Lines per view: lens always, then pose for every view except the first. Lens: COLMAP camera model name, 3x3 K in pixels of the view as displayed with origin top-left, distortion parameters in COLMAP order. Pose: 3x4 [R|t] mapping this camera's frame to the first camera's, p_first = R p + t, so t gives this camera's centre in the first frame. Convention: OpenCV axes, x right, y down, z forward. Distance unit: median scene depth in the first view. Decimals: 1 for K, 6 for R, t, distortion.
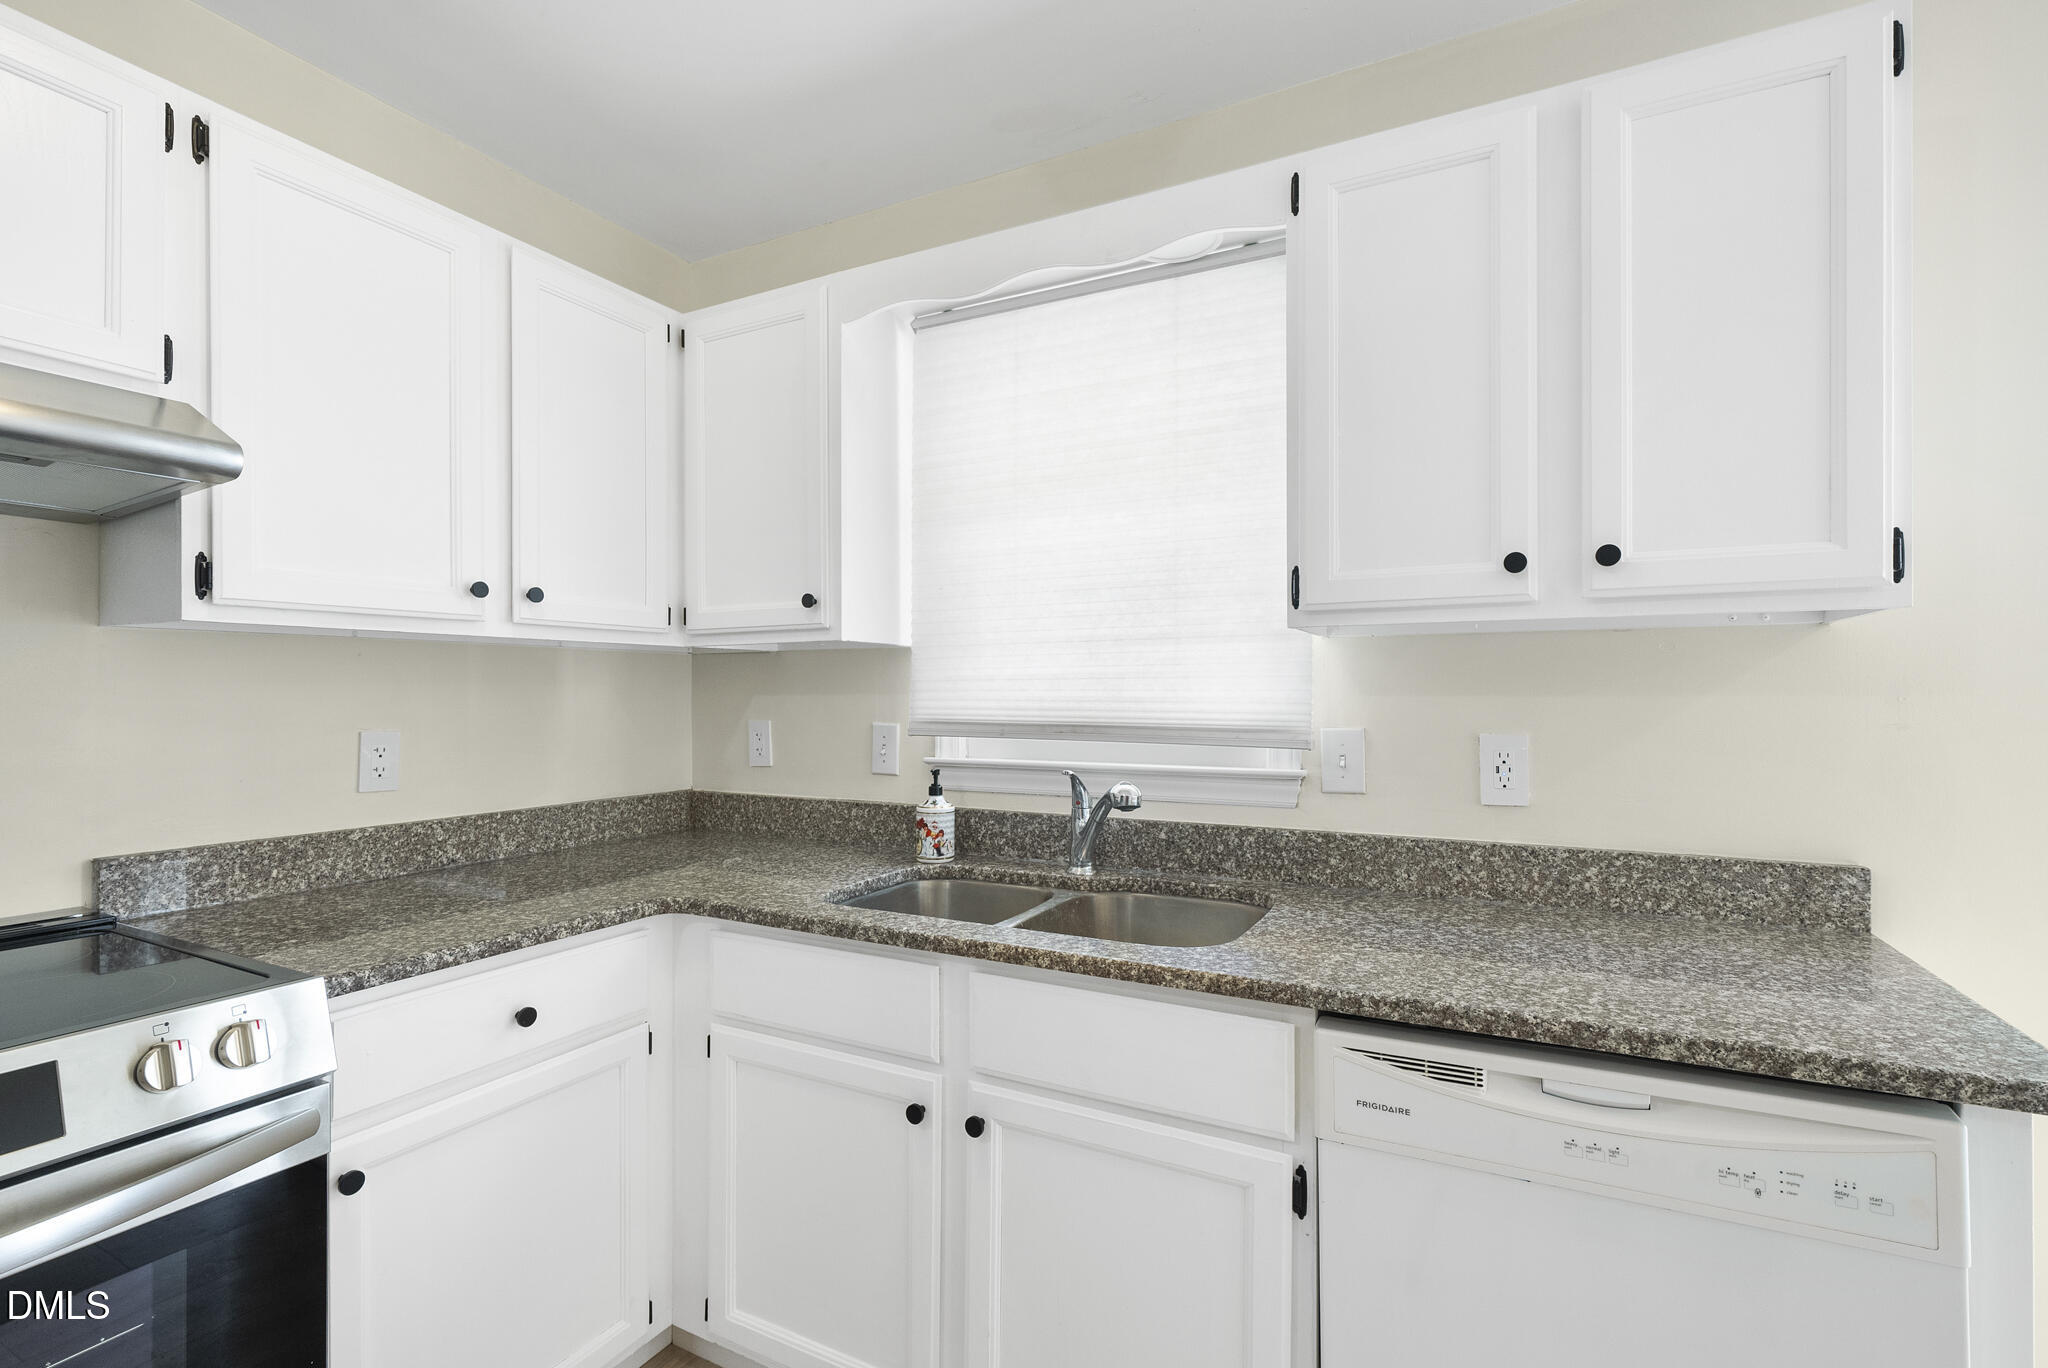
lens RADIAL K [[924.9, 0, 1025.4], [0, 924.9, 695.6], [0, 0, 1]] dist [-0.002696, 0.000368]
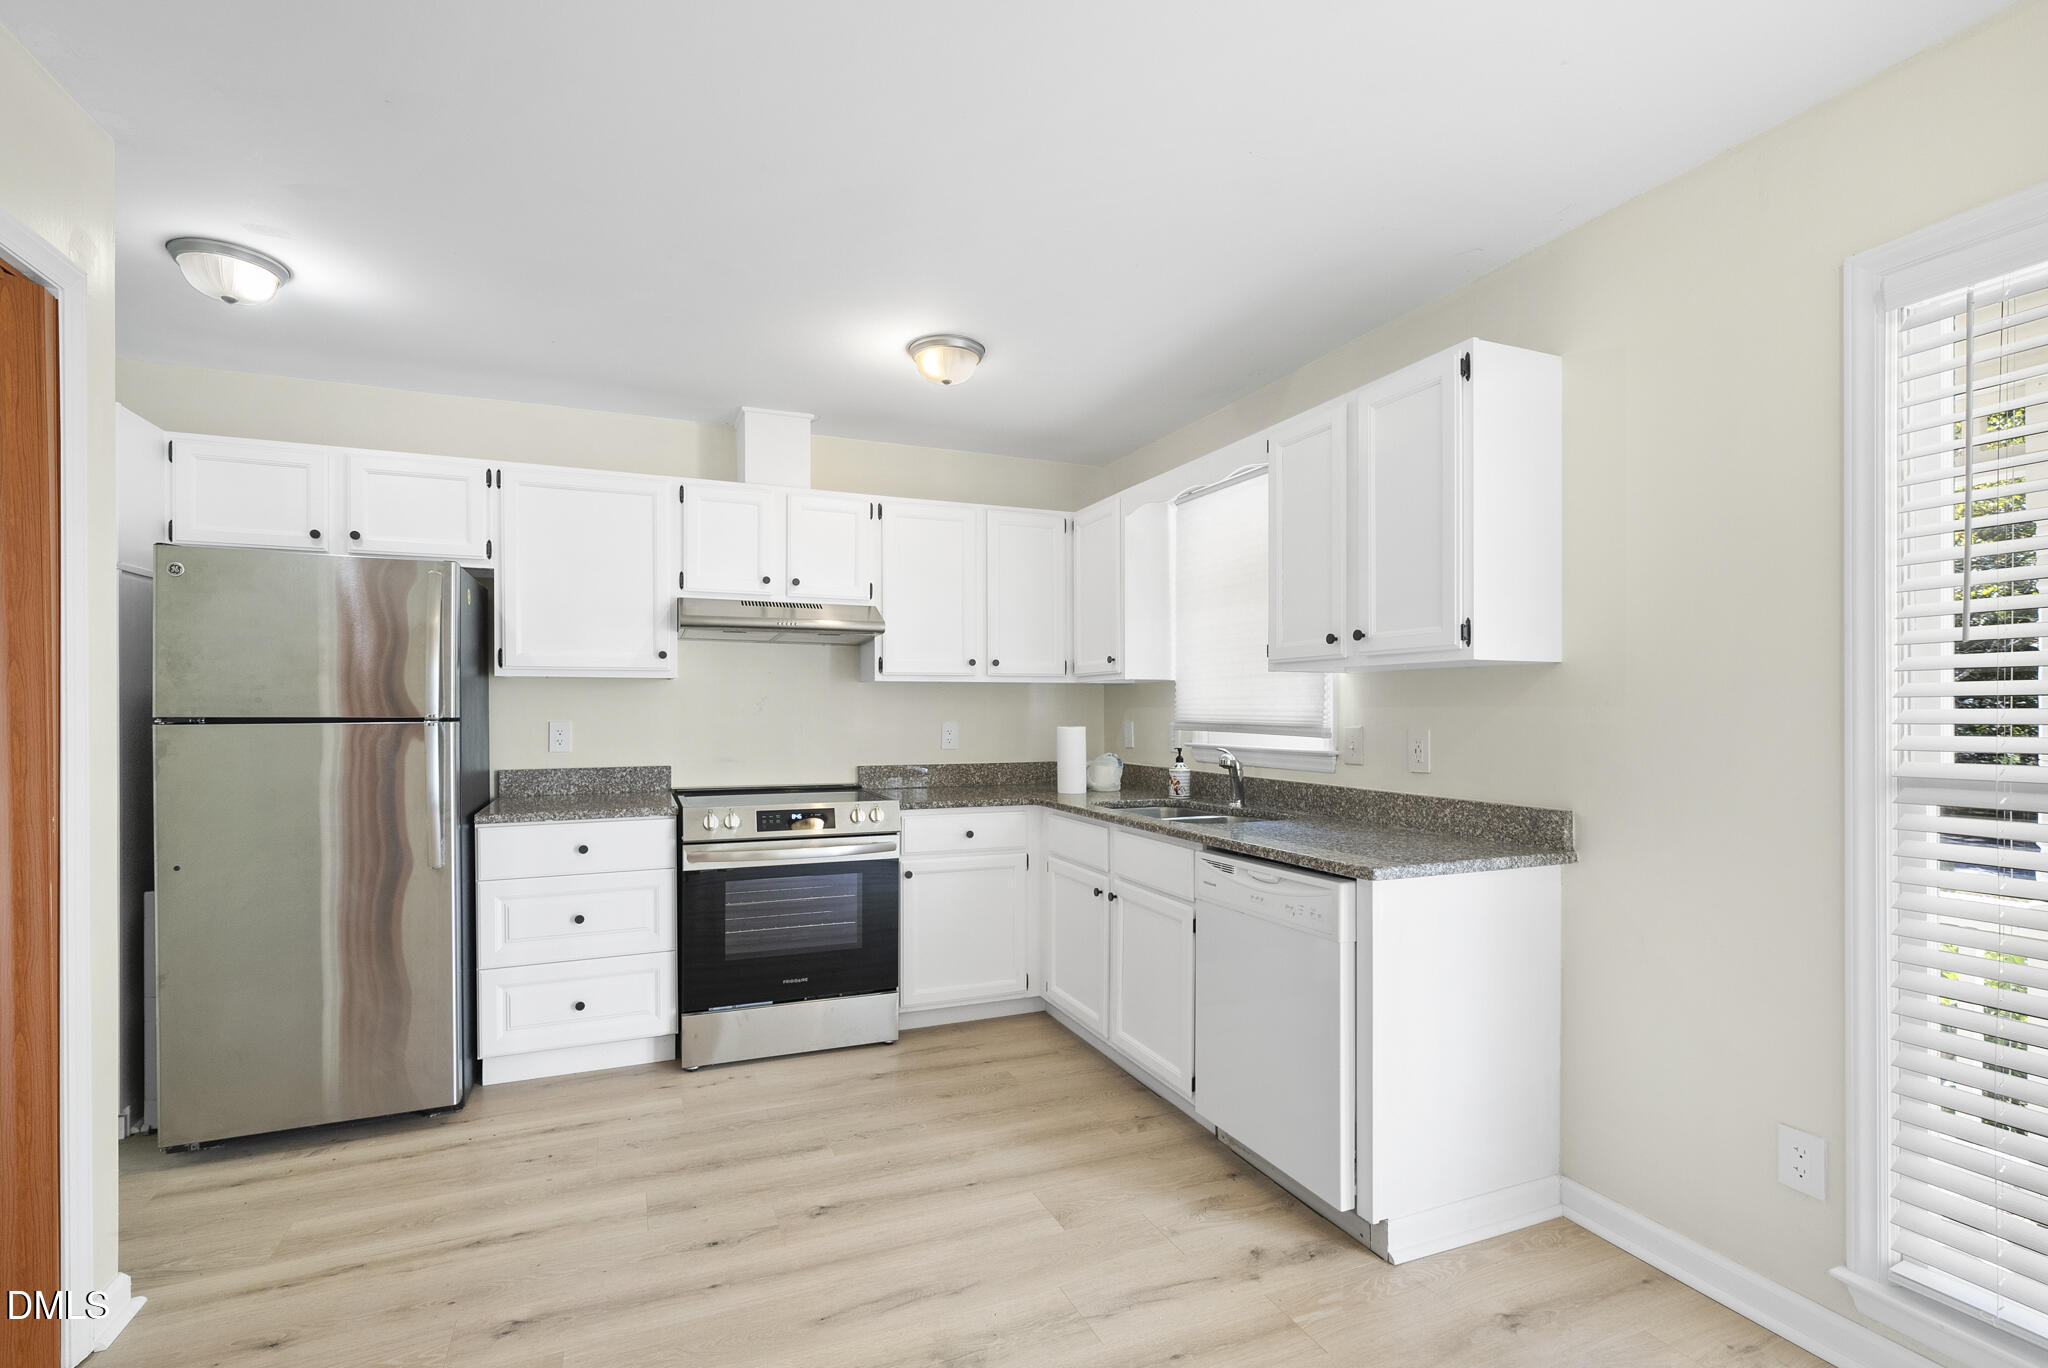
lens RADIAL K [[924.9, 0, 1032.5], [0, 924.9, 704.3], [0, 0, 1]] dist [-0.002696, 0.000368]
pose [[0.777059, -0.003182, -0.629420, 1.037719], [-0.000444, 0.999984, -0.005604, 0.005044], [0.629428, 0.004634, 0.777045, -0.752256]]
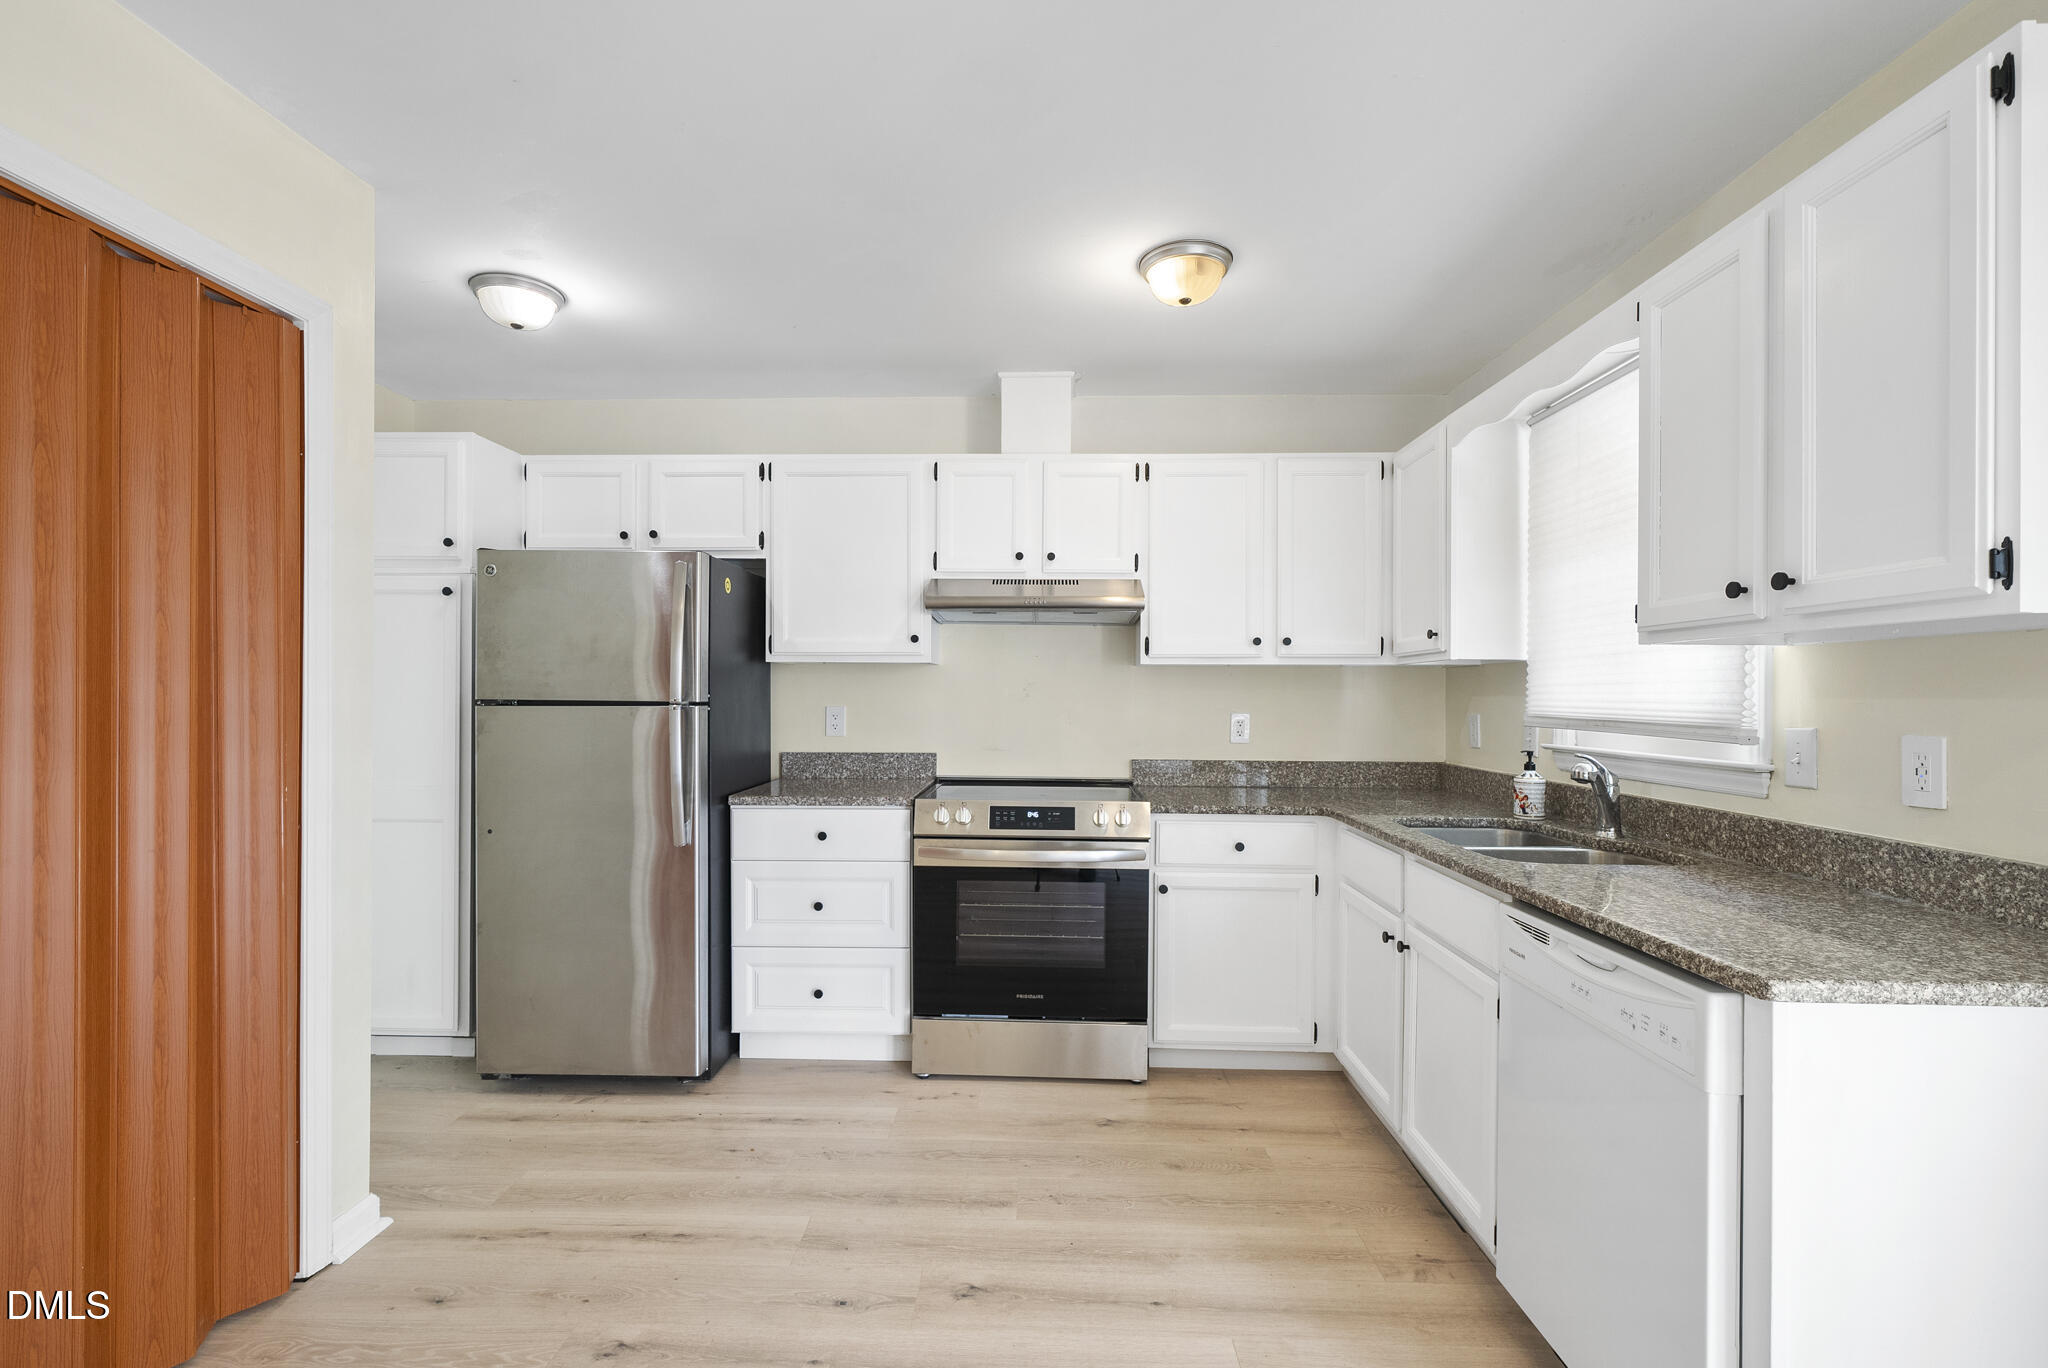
lens RADIAL K [[924.9, 0, 1028.2], [0, 924.9, 689.6], [0, 0, 1]] dist [-0.002696, 0.000368]
pose [[0.442215, -0.001747, -0.896907, 0.997152], [-0.006751, 0.999963, -0.005276, 0.002230], [0.896884, 0.008388, 0.442187, -0.323815]]
